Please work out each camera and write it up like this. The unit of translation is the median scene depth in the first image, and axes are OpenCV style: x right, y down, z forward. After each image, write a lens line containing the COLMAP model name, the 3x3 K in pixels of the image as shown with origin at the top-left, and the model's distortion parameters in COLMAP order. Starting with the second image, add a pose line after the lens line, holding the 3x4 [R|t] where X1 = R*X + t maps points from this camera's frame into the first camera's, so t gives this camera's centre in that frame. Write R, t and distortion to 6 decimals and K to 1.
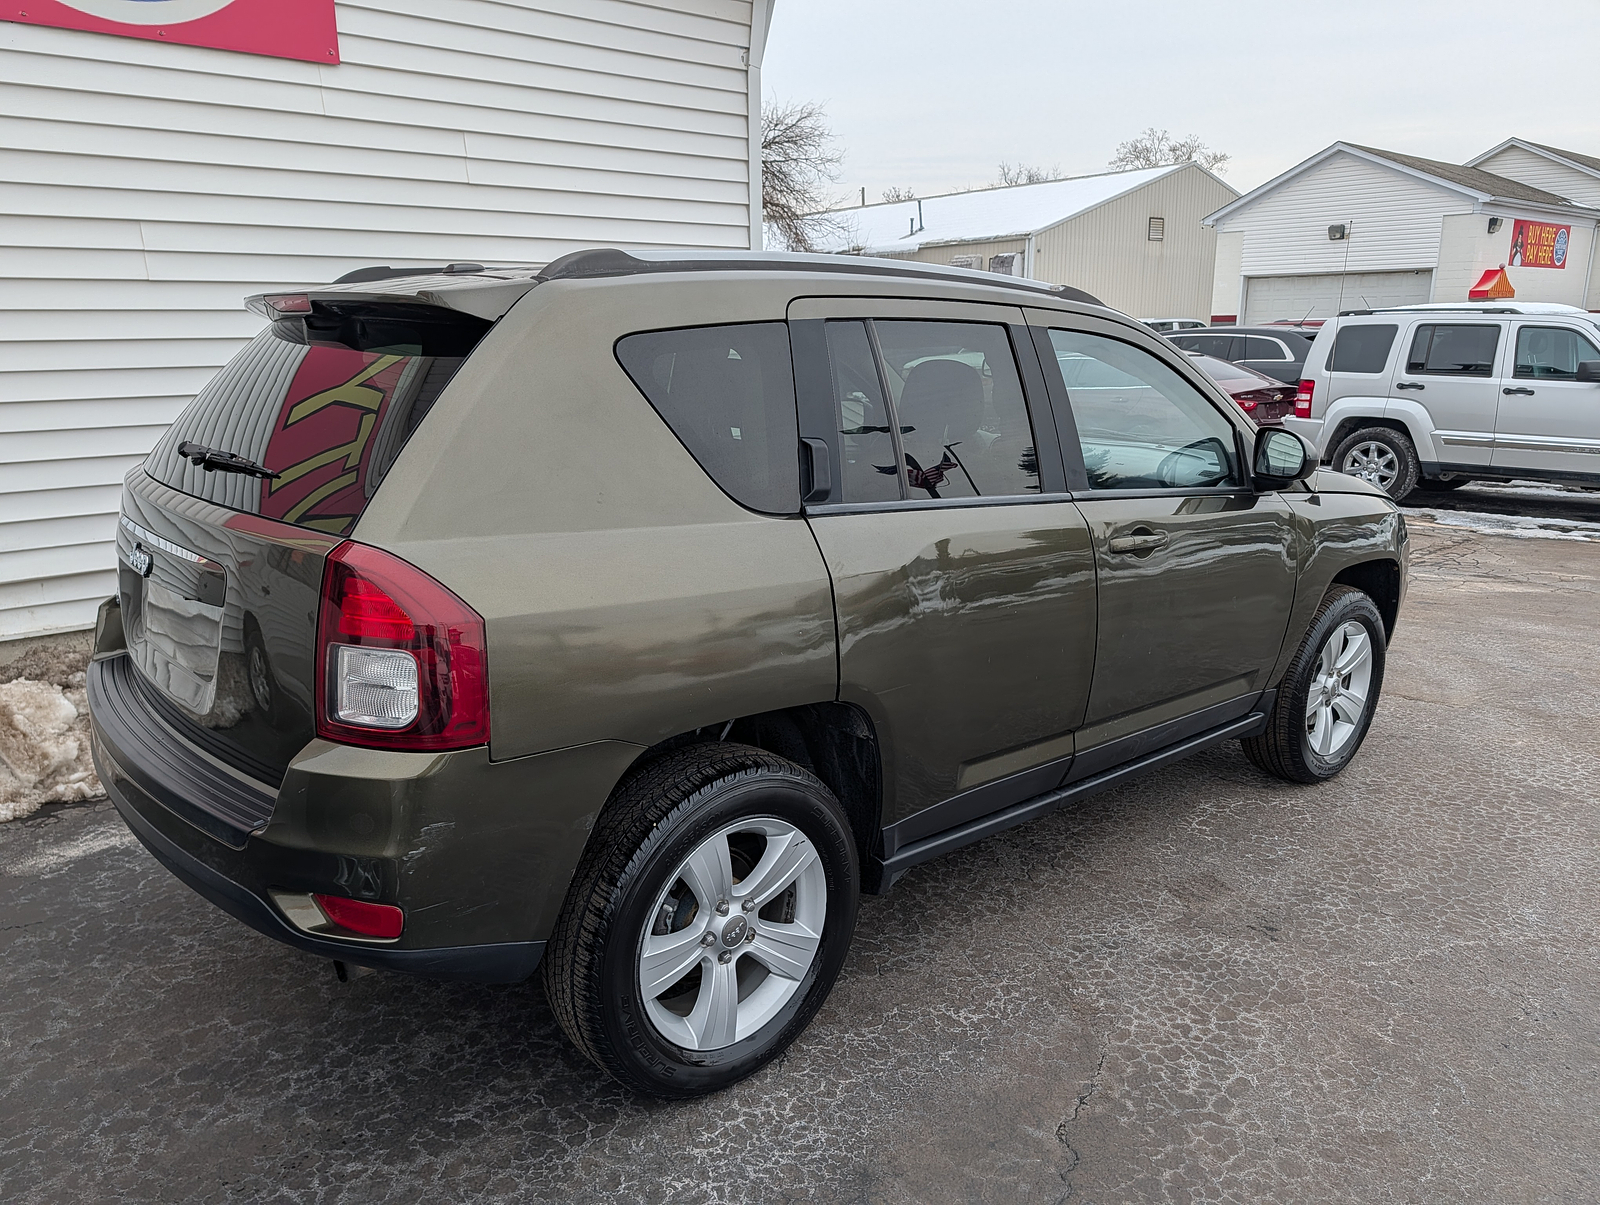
lens RADIAL K [[1146.6, 0, 802.7], [0, 1146.6, 606.4], [0, 0, 1]] dist [0.019009, -0.019204]
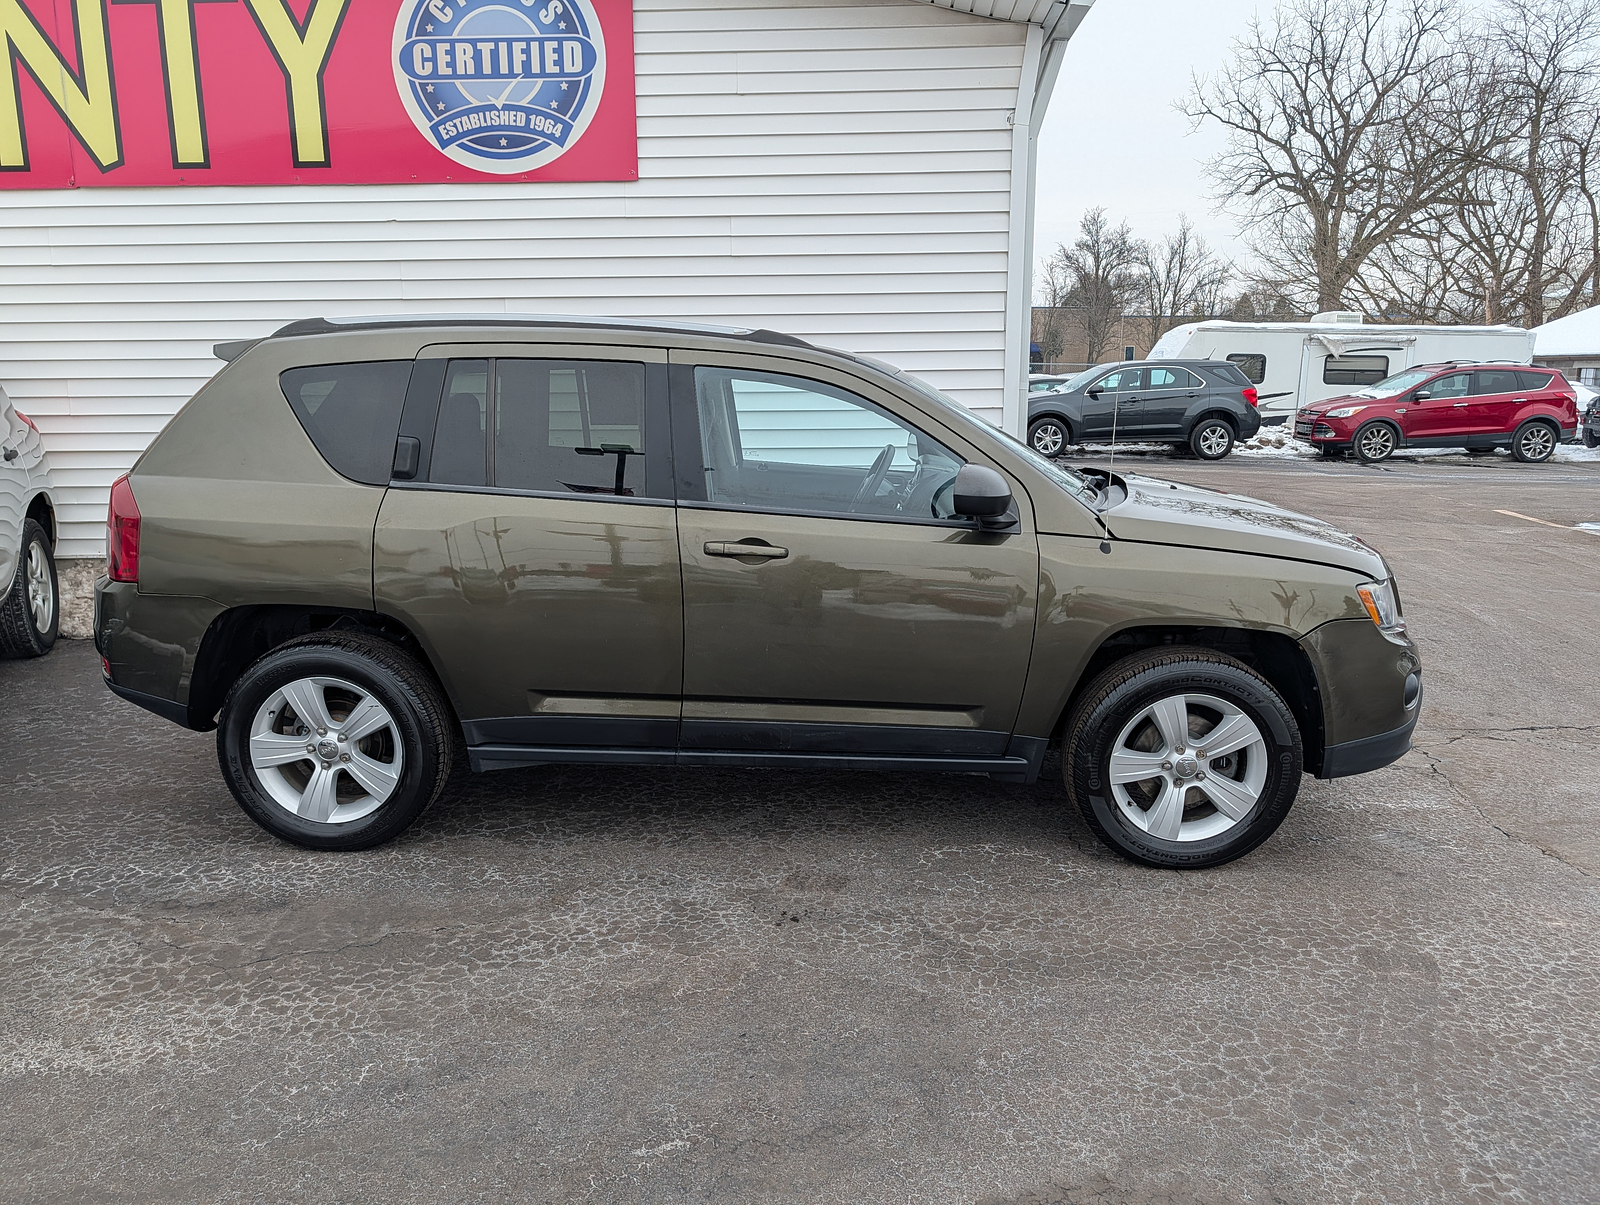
lens RADIAL K [[1146.6, 0, 789.0], [0, 1146.6, 595.6], [0, 0, 1]] dist [0.019009, -0.019204]
pose [[0.744471, 0.130109, -0.654855, 1.129841], [-0.156408, 0.987521, 0.018393, -0.039607], [0.649076, 0.088732, 0.755531, 0.168480]]
